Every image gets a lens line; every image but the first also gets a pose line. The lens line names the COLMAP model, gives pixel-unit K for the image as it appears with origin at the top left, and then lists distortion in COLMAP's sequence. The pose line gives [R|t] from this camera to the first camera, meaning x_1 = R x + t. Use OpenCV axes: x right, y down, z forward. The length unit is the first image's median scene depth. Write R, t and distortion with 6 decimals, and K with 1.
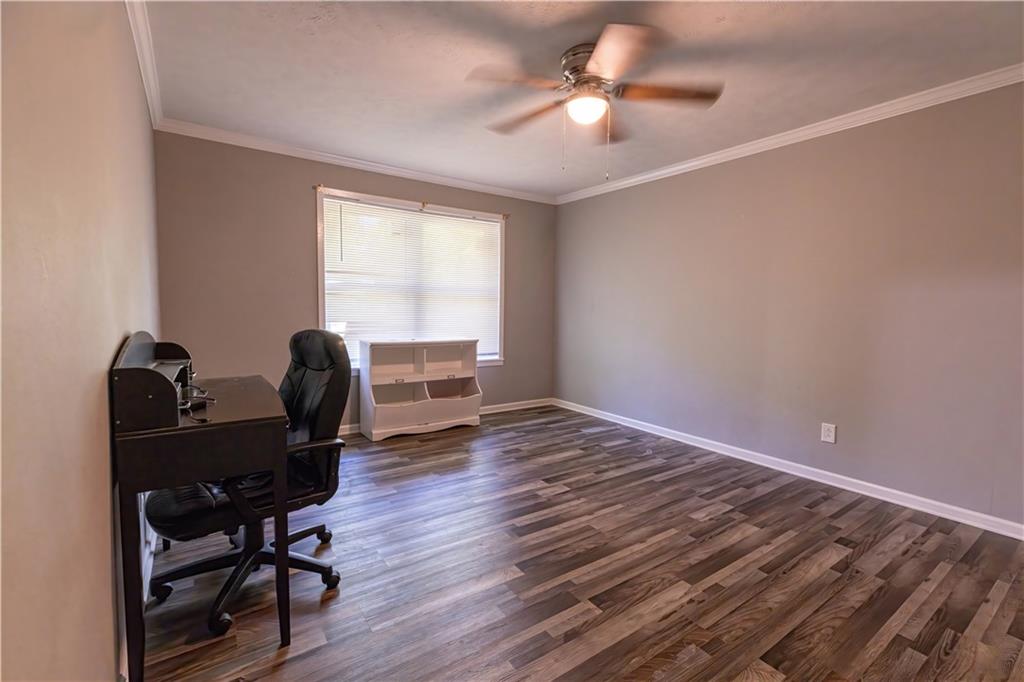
lens RADIAL K [[450.7, 0, 513.4], [0, 450.7, 337.0], [0, 0, 1]] dist [0.006390, -0.001255]
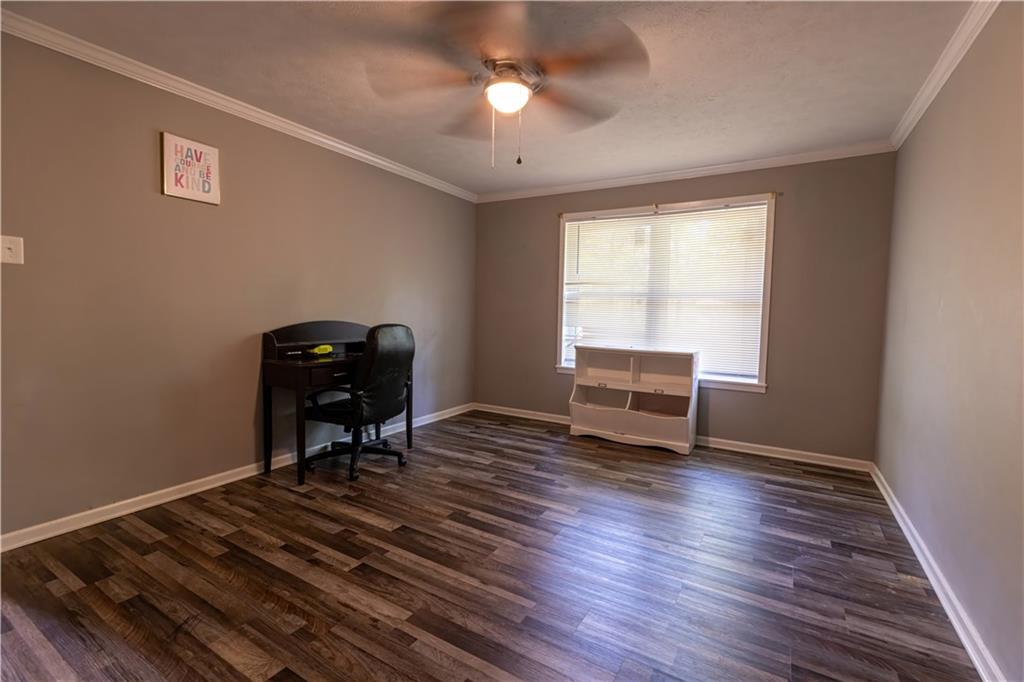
lens RADIAL K [[450.7, 0, 510.1], [0, 450.7, 336.9], [0, 0, 1]] dist [0.006390, -0.001255]
pose [[0.412054, 0.047091, -0.909942, 0.595657], [-0.075158, 0.997017, 0.017563, -0.014989], [0.908054, 0.061153, 0.414364, 0.373614]]
